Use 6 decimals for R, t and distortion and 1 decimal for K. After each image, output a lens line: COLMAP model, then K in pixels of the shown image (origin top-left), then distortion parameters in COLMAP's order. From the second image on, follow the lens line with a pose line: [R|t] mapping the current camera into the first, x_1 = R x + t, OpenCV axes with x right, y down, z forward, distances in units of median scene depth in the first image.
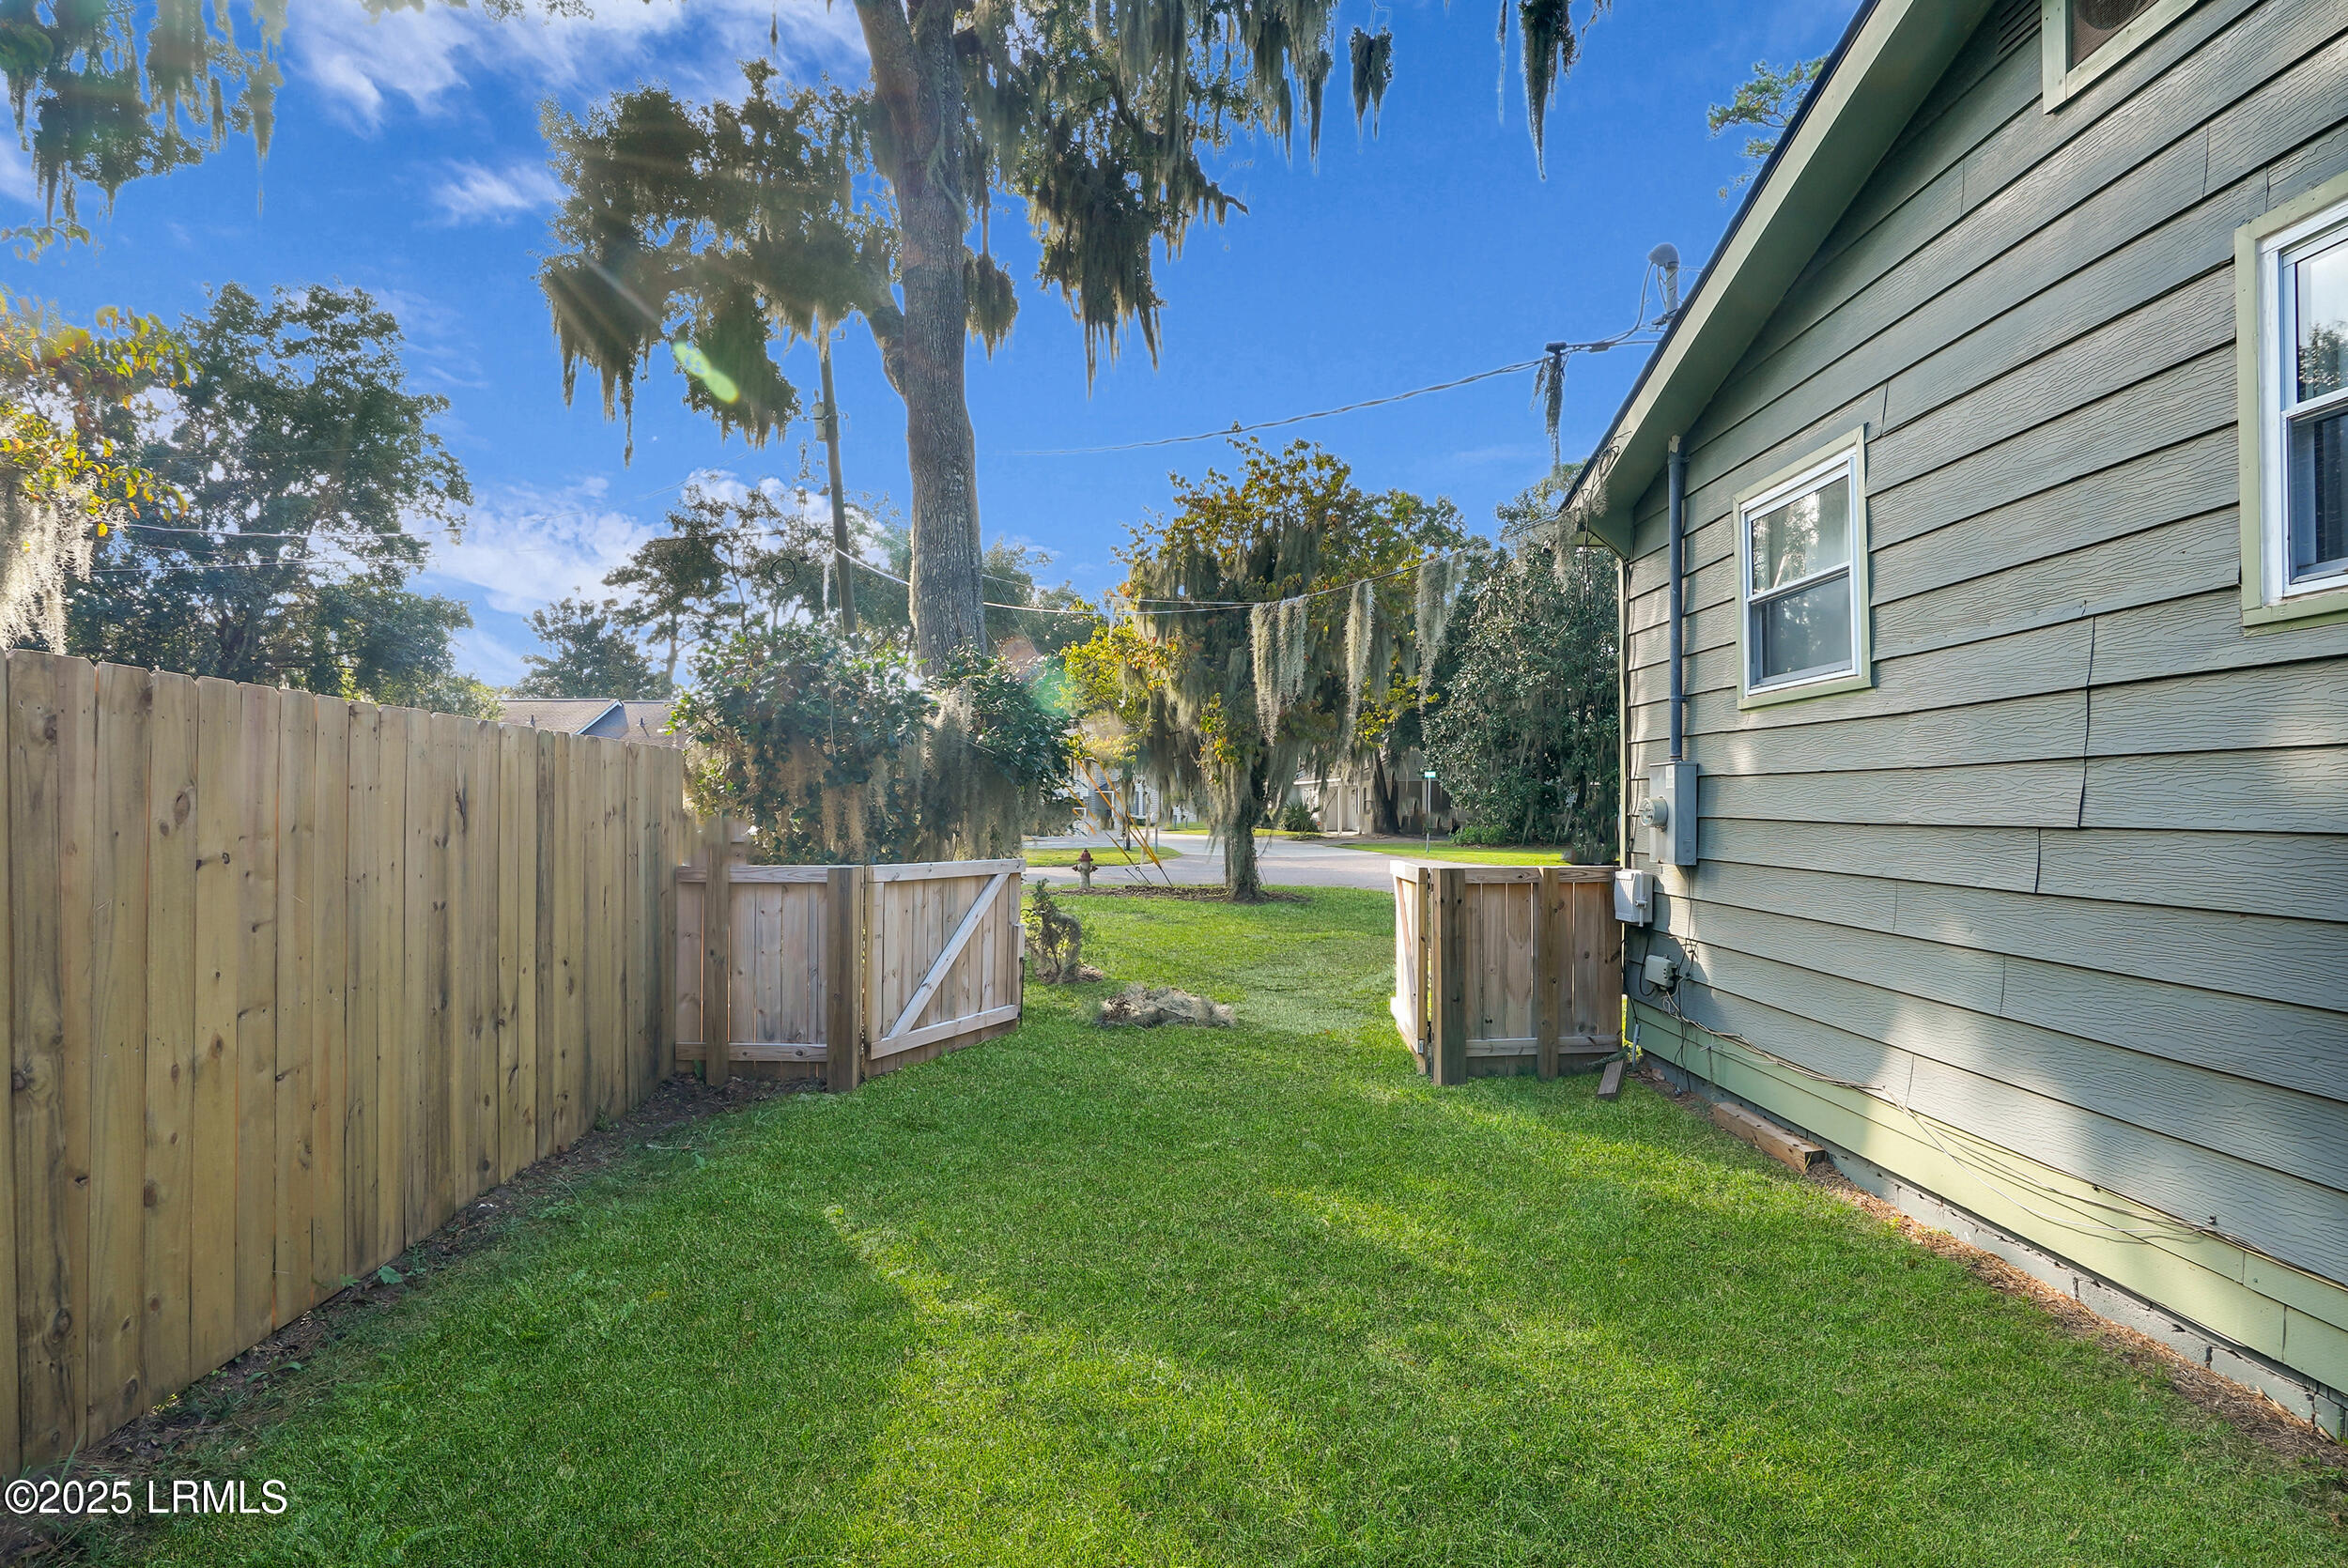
lens RADIAL K [[1086.7, 0, 1135.6], [0, 1086.7, 779.1], [0, 0, 1]] dist [-0.030207, 0.012819]
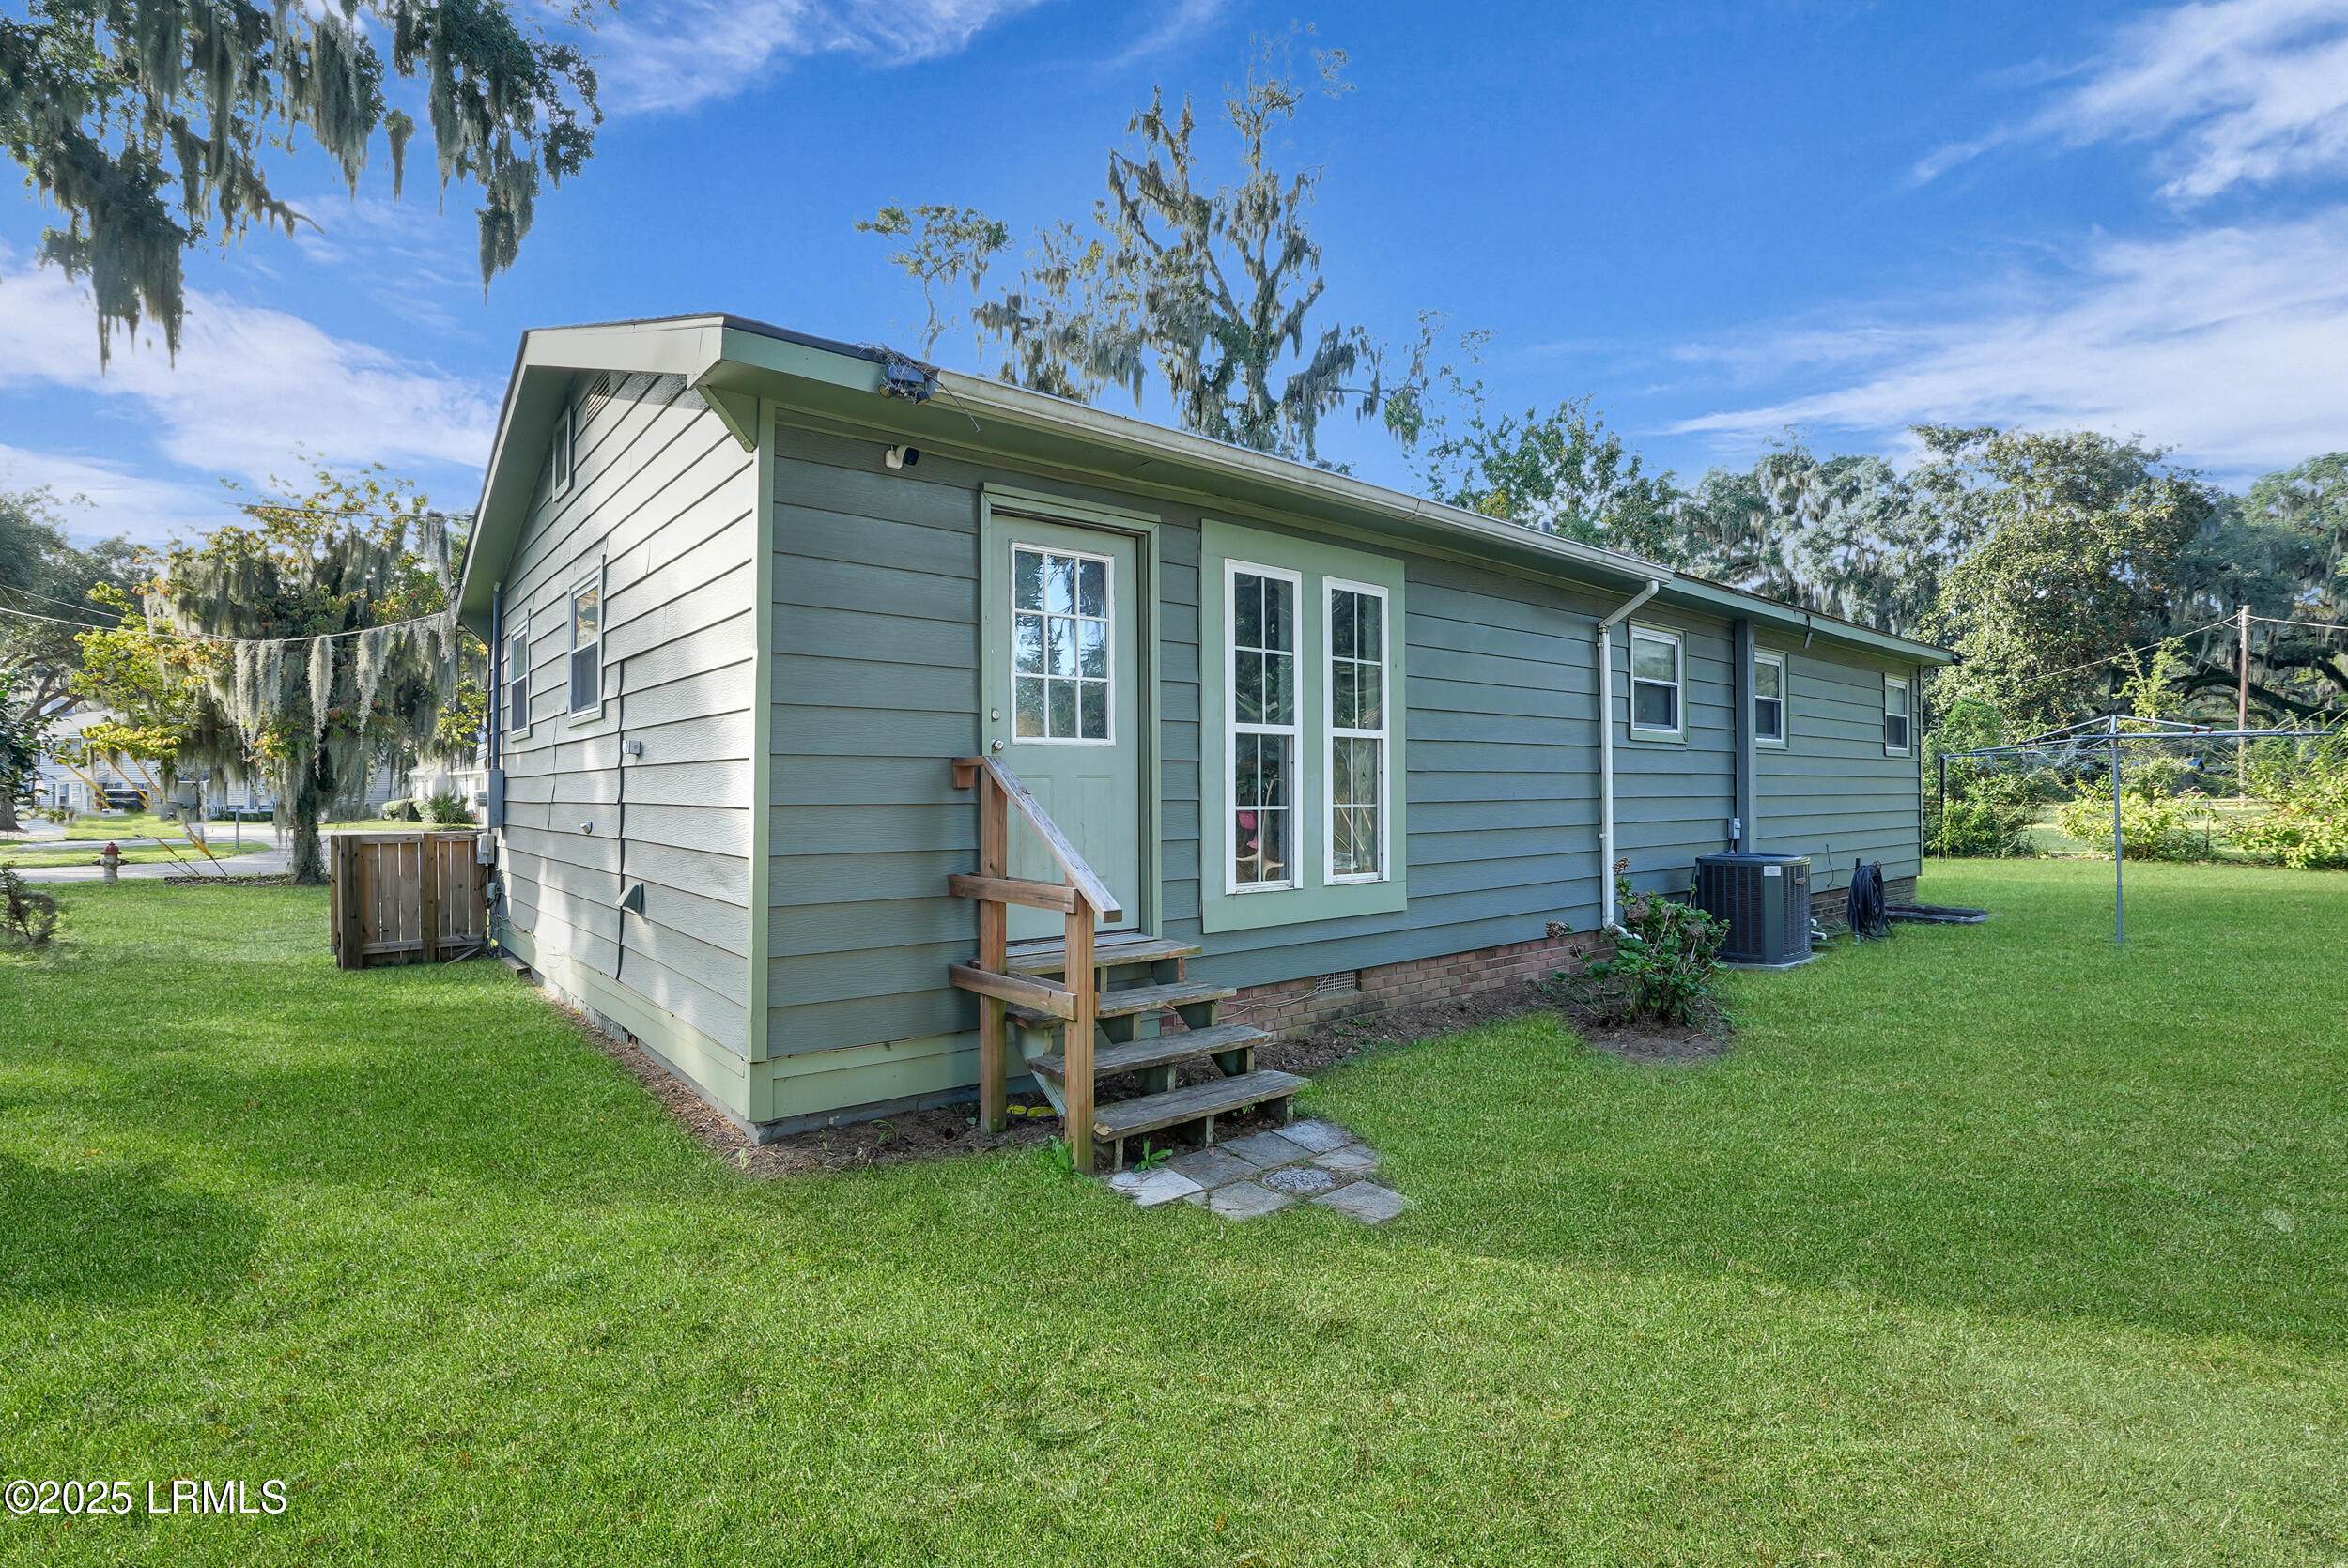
lens RADIAL K [[1086.7, 0, 1135.6], [0, 1086.7, 779.1], [0, 0, 1]] dist [-0.030207, 0.012819]
pose [[0.780807, -0.000658, 0.624772, 0.083732], [-0.005848, 0.999948, 0.008362, -0.007635], [-0.624745, -0.010182, 0.780762, -0.378305]]
